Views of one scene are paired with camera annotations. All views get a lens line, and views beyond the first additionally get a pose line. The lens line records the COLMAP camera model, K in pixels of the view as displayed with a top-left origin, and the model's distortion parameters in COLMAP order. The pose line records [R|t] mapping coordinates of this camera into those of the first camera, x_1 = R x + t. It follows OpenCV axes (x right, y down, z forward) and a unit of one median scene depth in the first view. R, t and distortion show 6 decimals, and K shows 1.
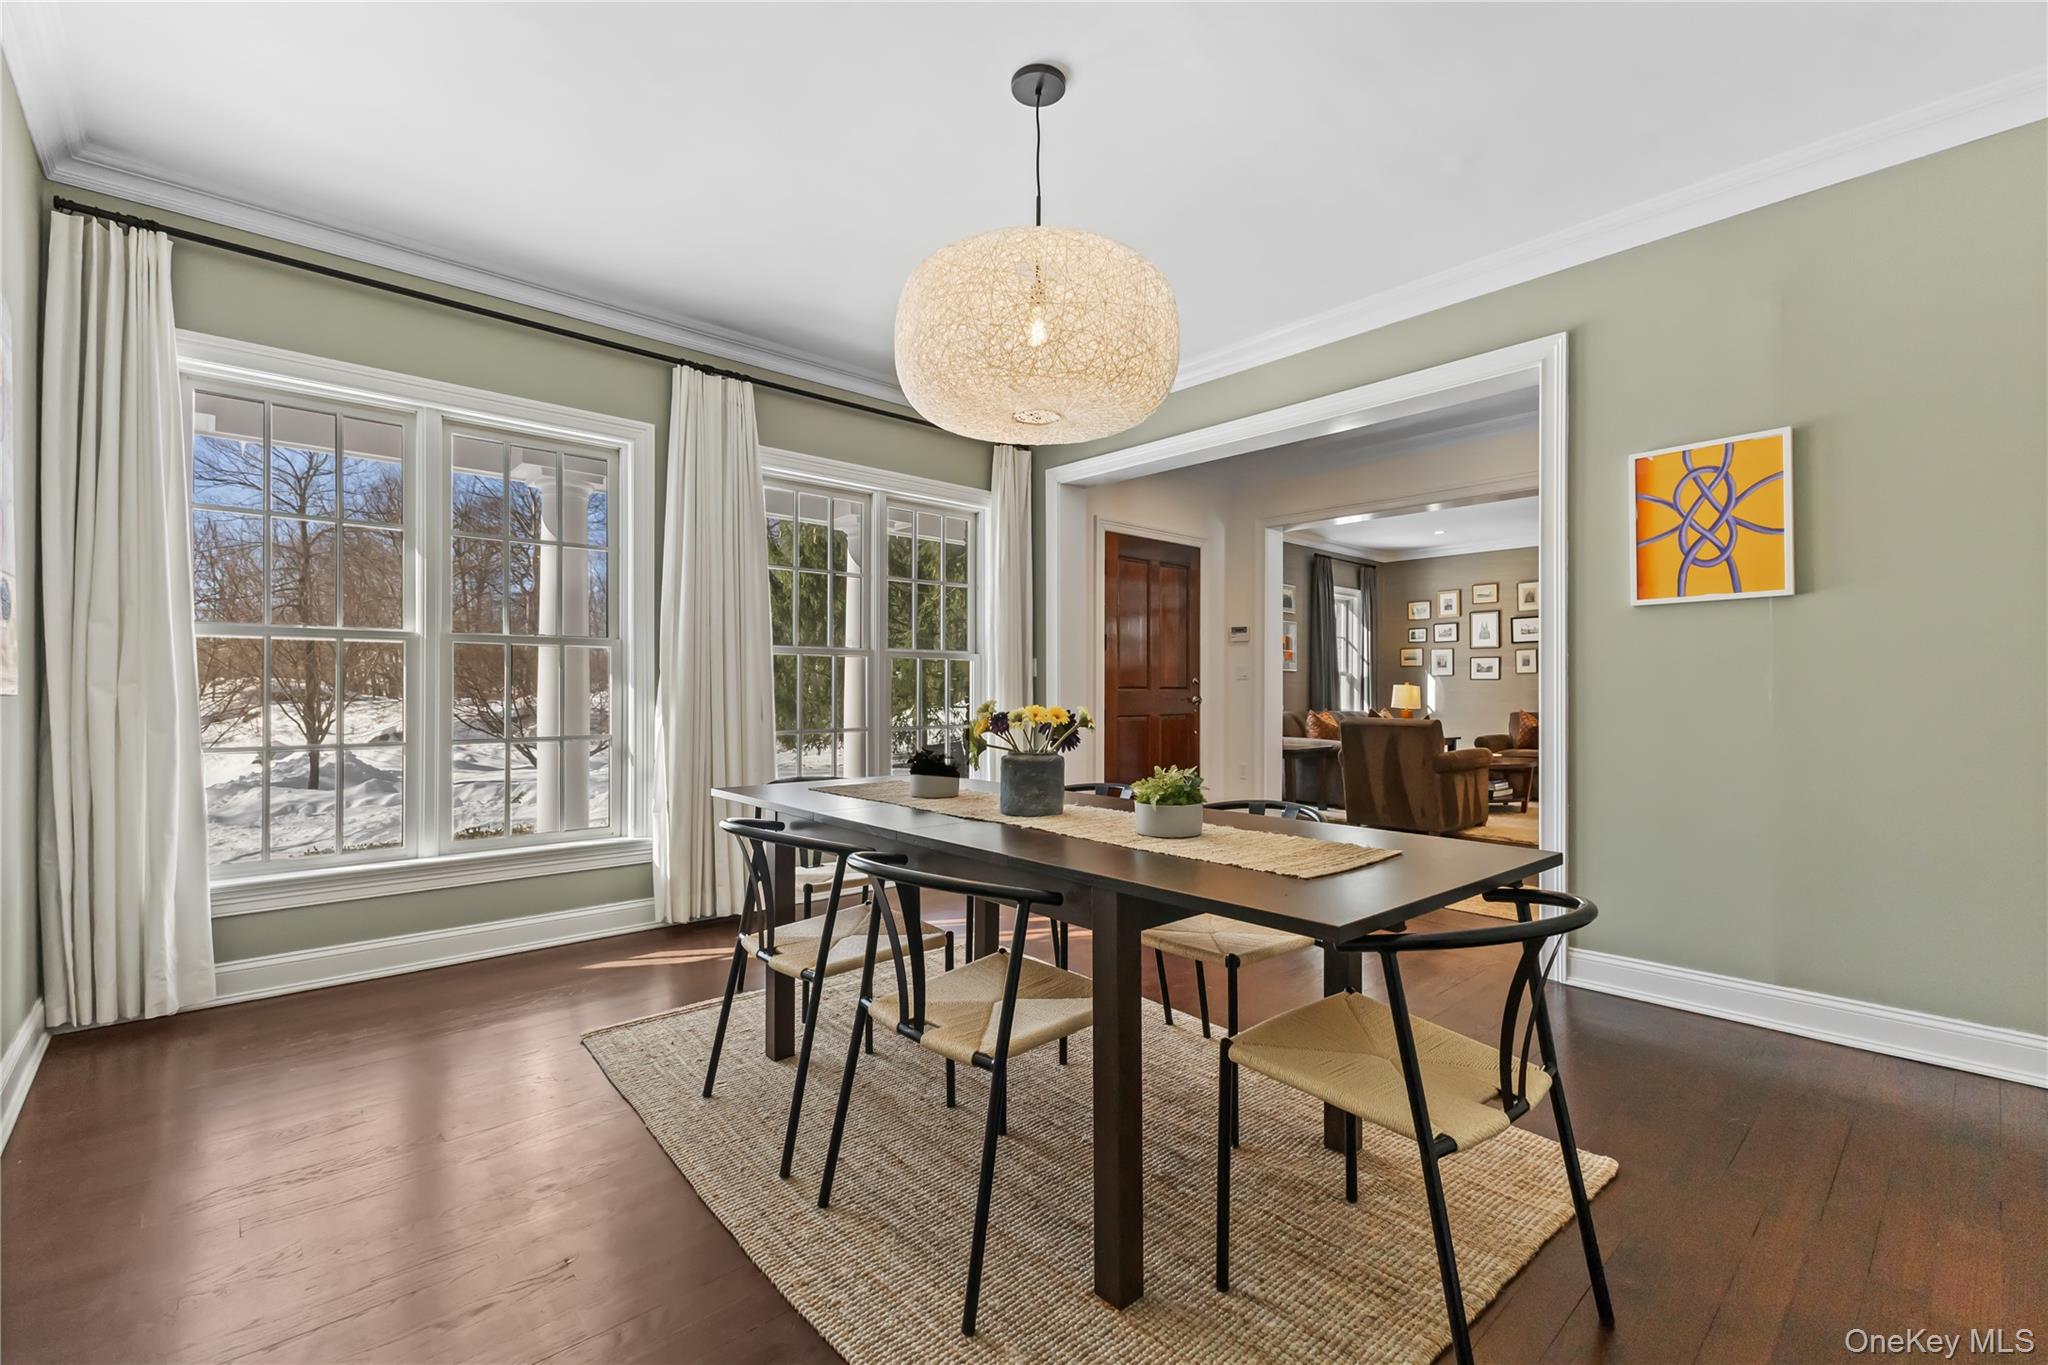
lens RADIAL K [[892.1, 0, 1020.2], [0, 892.1, 691.3], [0, 0, 1]] dist [-0.026607, 0.000502]
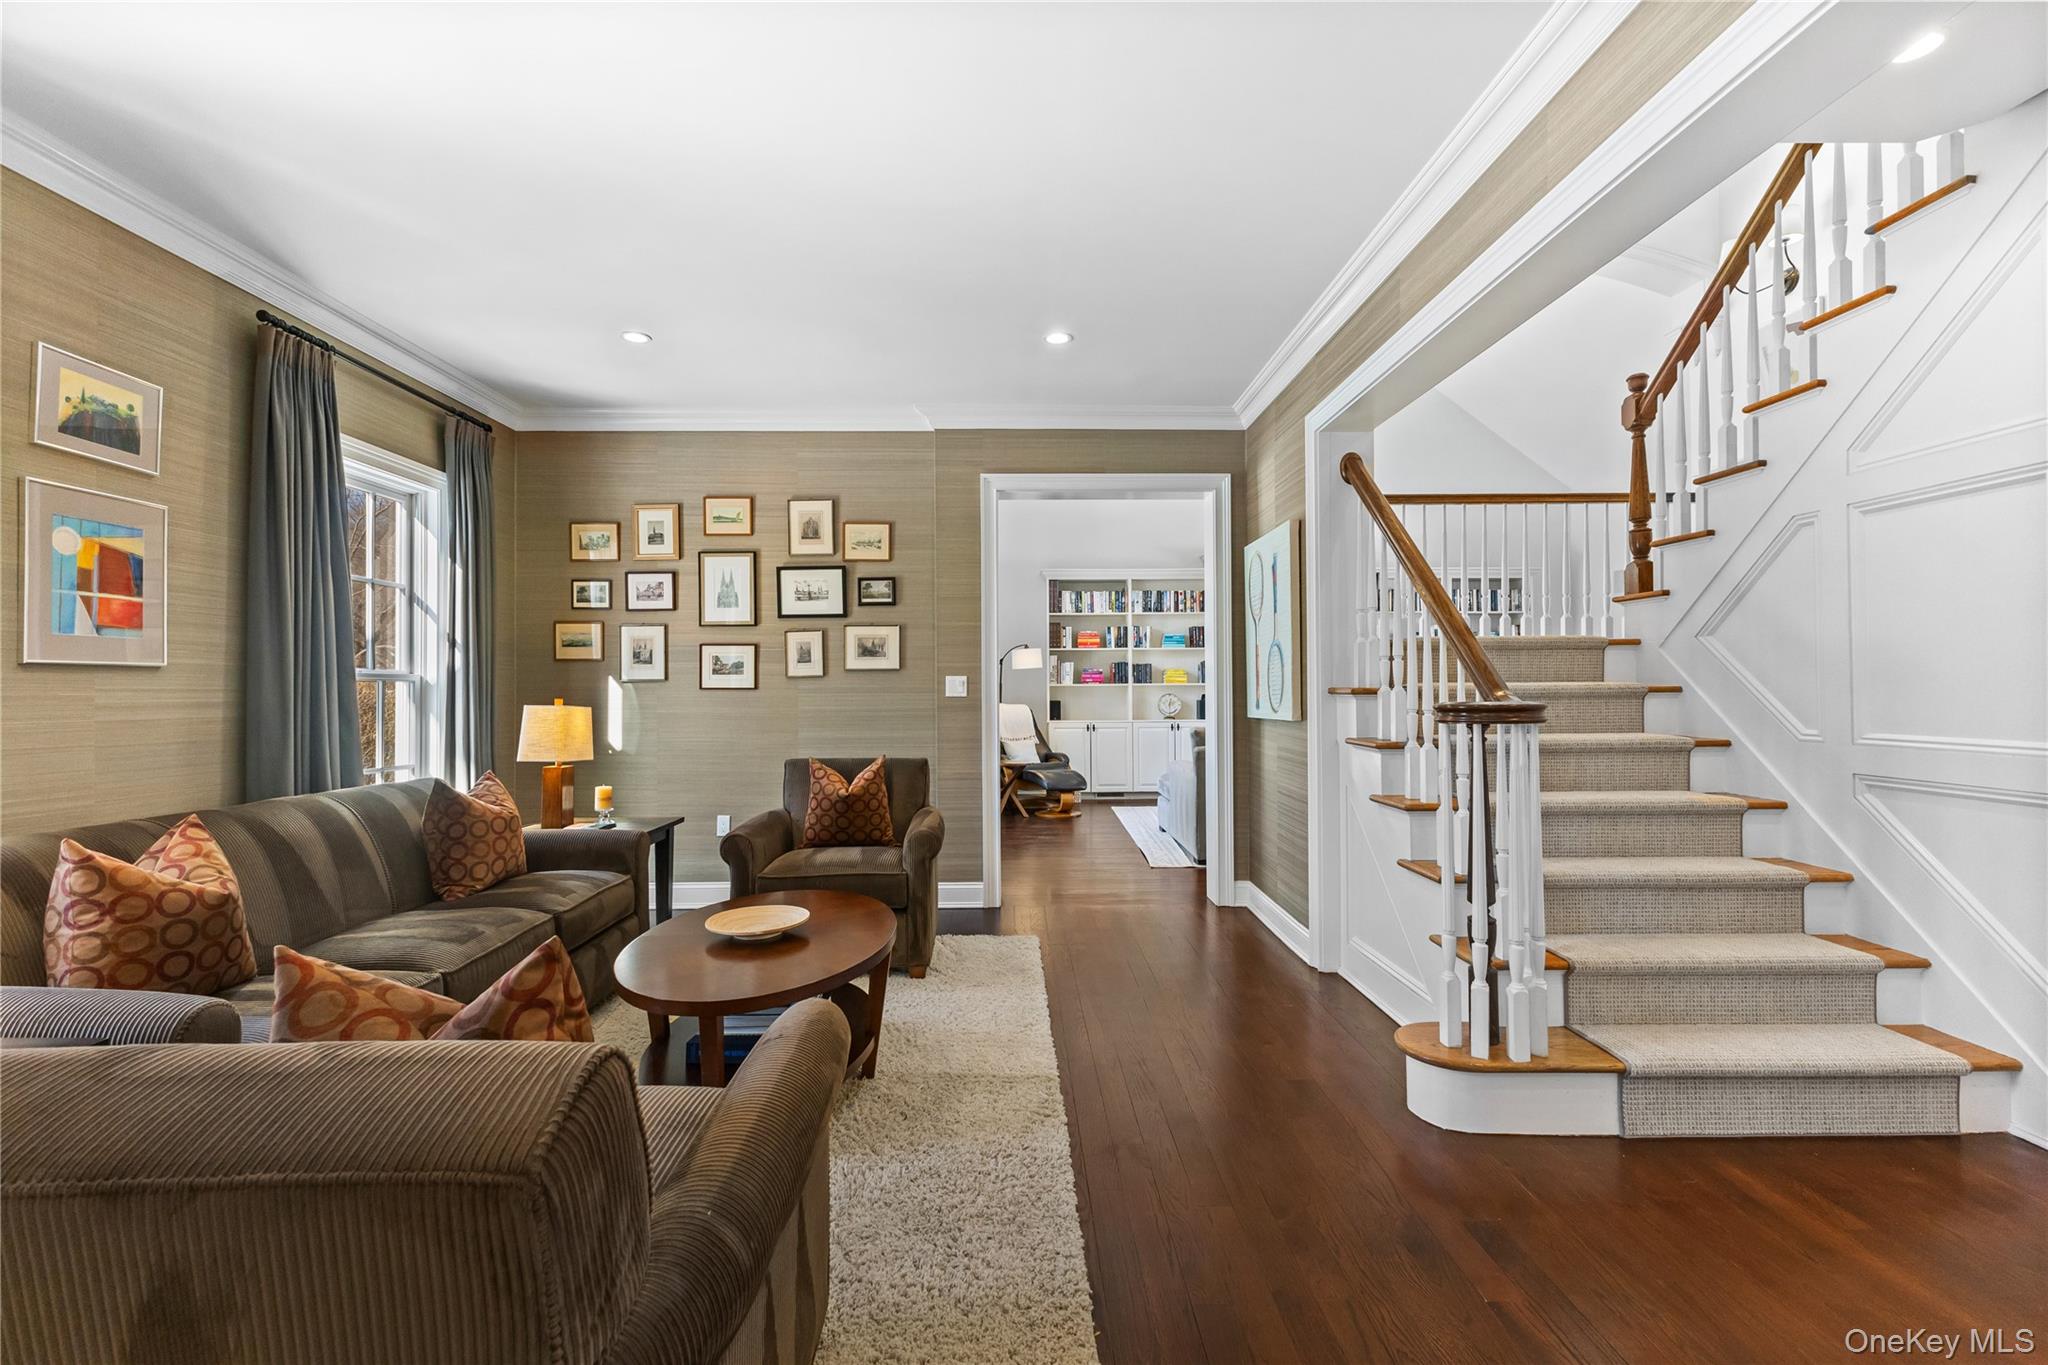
lens RADIAL K [[892.1, 0, 1020.2], [0, 892.1, 691.3], [0, 0, 1]] dist [-0.026607, 0.000502]
pose [[0.670936, -0.009334, 0.741456, 0.263591], [0.008423, 0.999952, 0.004966, -0.013191], [-0.741467, 0.002914, 0.670983, 0.542302]]
